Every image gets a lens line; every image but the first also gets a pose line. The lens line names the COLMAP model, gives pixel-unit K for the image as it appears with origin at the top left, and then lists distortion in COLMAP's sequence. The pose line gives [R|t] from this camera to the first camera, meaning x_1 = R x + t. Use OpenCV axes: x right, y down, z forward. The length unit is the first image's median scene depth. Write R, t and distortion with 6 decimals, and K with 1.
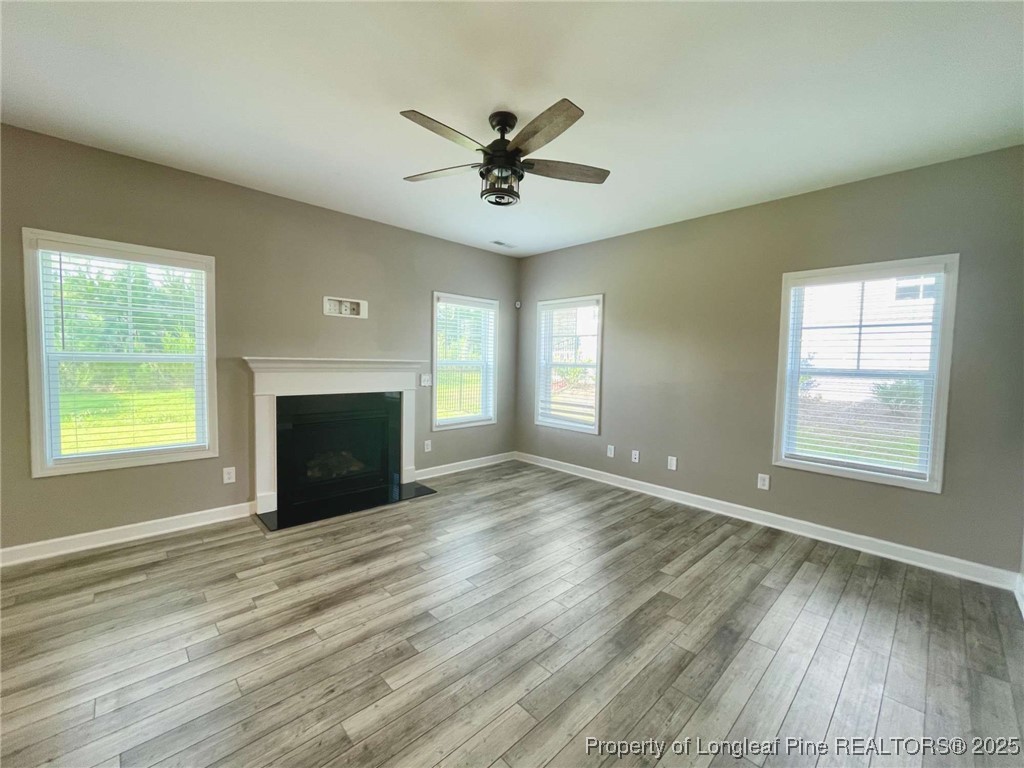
lens RADIAL K [[416.1, 0, 512.4], [0, 416.1, 382.5], [0, 0, 1]] dist [-0.001175, -0.000223]
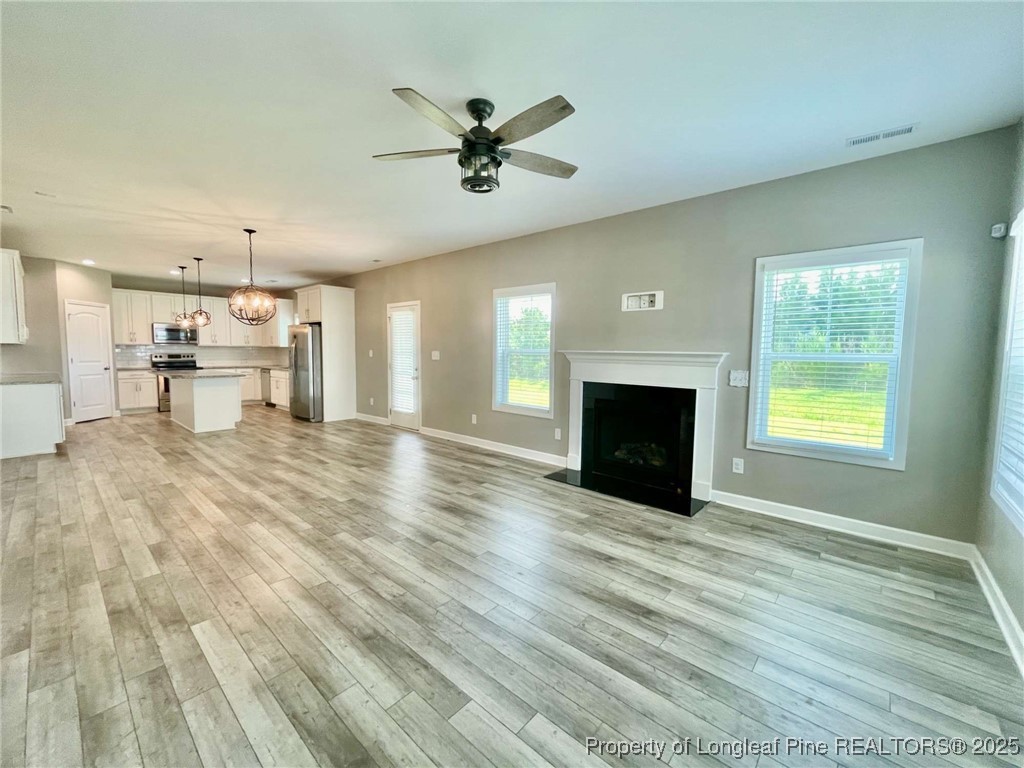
lens RADIAL K [[416.1, 0, 512.4], [0, 416.1, 382.5], [0, 0, 1]] dist [-0.001175, -0.000223]
pose [[0.078832, 0.055906, -0.995319, 0.725851], [-0.063874, 0.996658, 0.050922, -0.015566], [0.994839, 0.059561, 0.082140, 0.733772]]
